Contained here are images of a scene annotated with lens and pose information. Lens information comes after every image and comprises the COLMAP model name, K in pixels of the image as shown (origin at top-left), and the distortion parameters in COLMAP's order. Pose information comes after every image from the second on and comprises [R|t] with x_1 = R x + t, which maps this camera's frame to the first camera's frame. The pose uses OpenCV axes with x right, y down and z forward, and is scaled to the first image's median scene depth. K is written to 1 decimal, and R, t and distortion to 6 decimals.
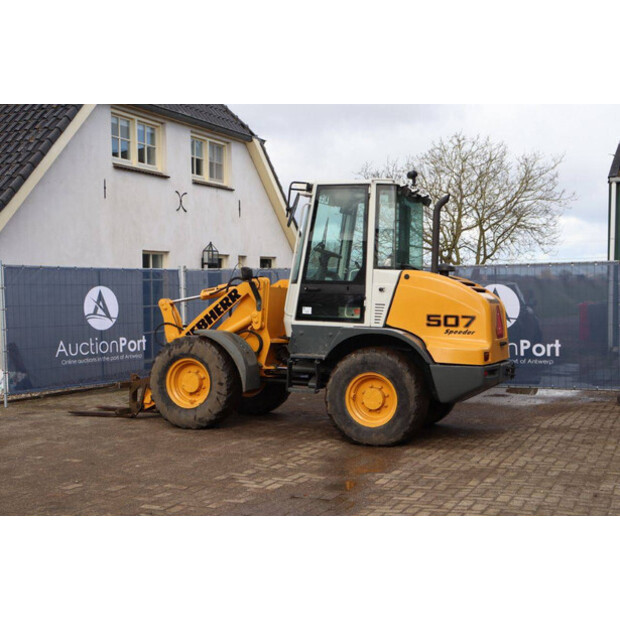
lens RADIAL K [[884.6, 0, 310.0], [0, 884.6, 310.0], [0, 0, 1]] dist [0.074718, 0.158095]
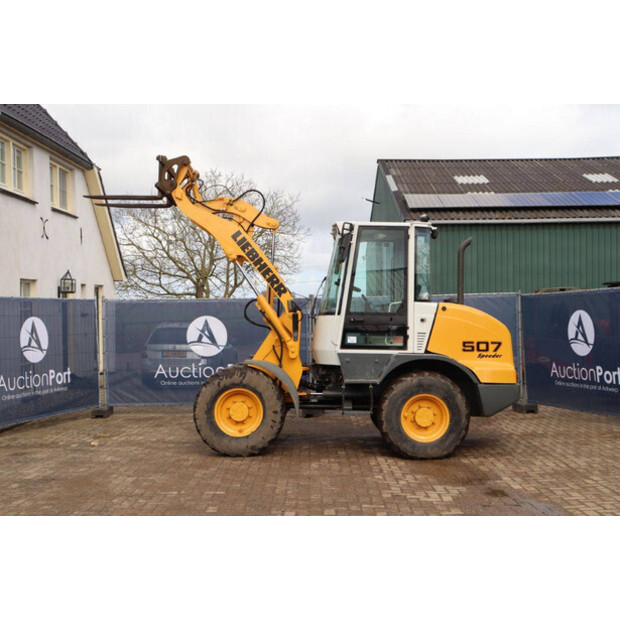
lens RADIAL K [[855.8, 0, 310.0], [0, 855.8, 310.0], [0, 0, 1]] dist [0.062155, 0.084467]
pose [[0.920652, -0.003688, 0.390368, -0.463039], [0.014575, 0.999583, -0.024932, -0.010365], [-0.390113, 0.028643, 0.920321, 0.047584]]
